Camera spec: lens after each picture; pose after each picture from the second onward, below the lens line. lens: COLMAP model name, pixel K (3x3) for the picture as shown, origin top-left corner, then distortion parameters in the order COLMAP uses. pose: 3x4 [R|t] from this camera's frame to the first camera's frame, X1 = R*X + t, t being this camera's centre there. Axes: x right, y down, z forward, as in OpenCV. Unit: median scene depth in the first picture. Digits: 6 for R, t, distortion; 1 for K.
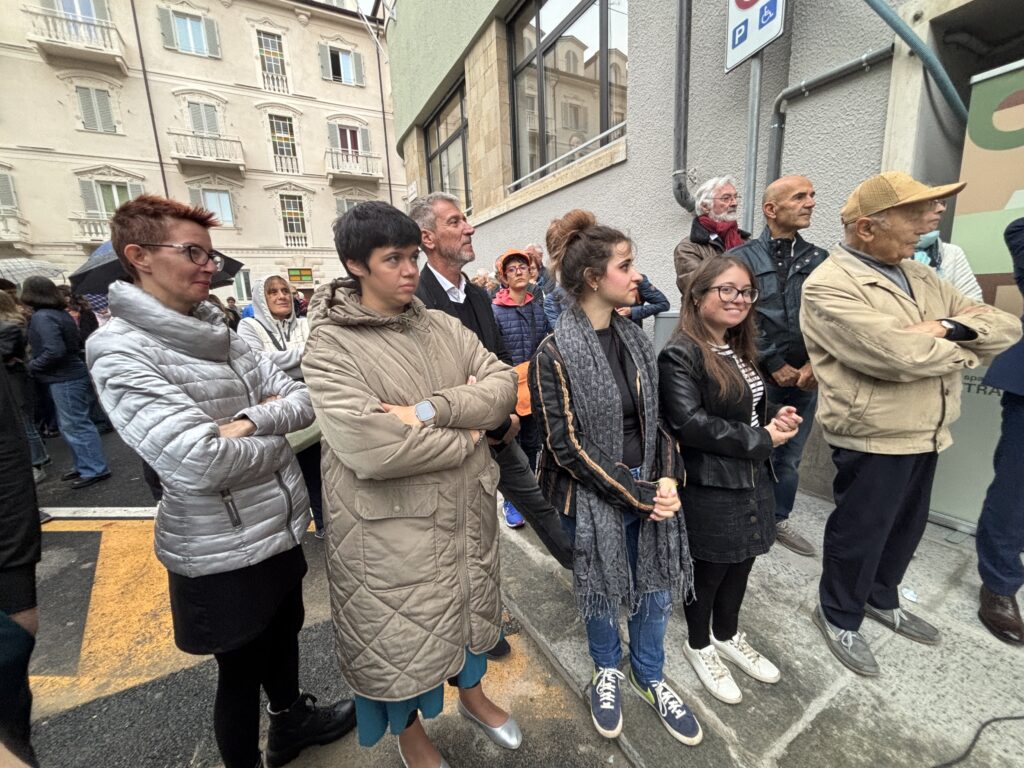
lens RADIAL K [[432.1, 0, 512.0], [0, 432.1, 384.0], [0, 0, 1]] dist [-0.000137, 0.000053]
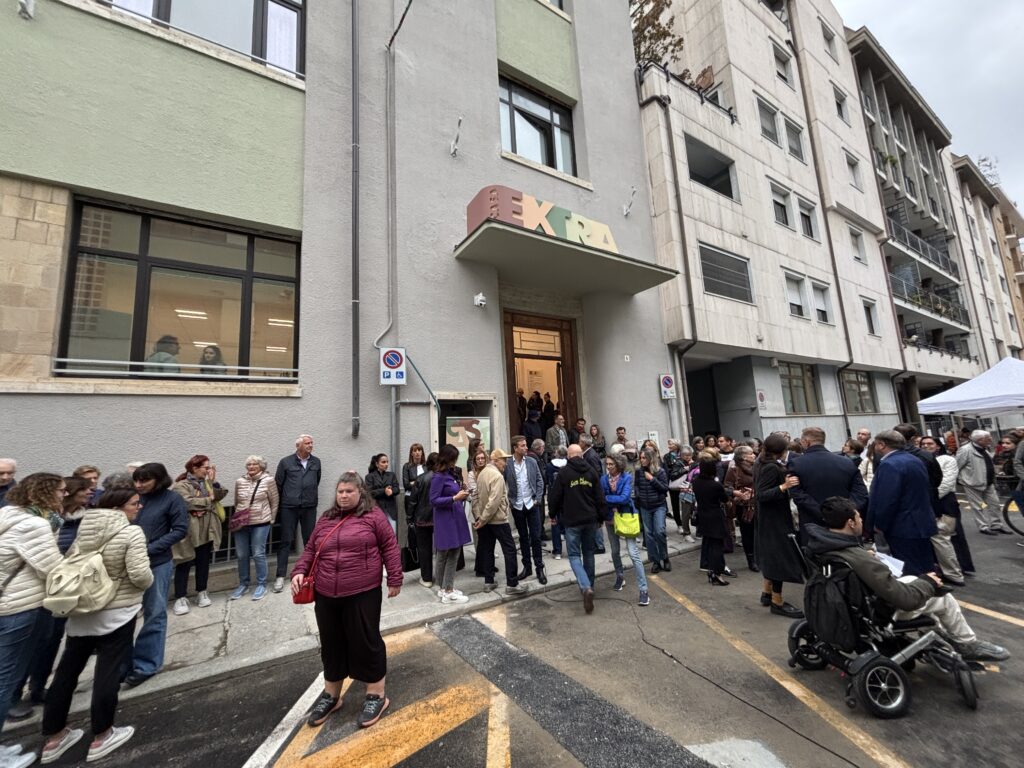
lens RADIAL K [[411.7, 0, 512.0], [0, 411.7, 384.0], [0, 0, 1]] dist [0.001161, -0.000102]
pose [[-0.044569, 0.199343, 0.978916, -1.937965], [0.246552, 0.951774, -0.182590, -0.138225], [-0.968104, 0.233215, -0.091568, 0.535932]]
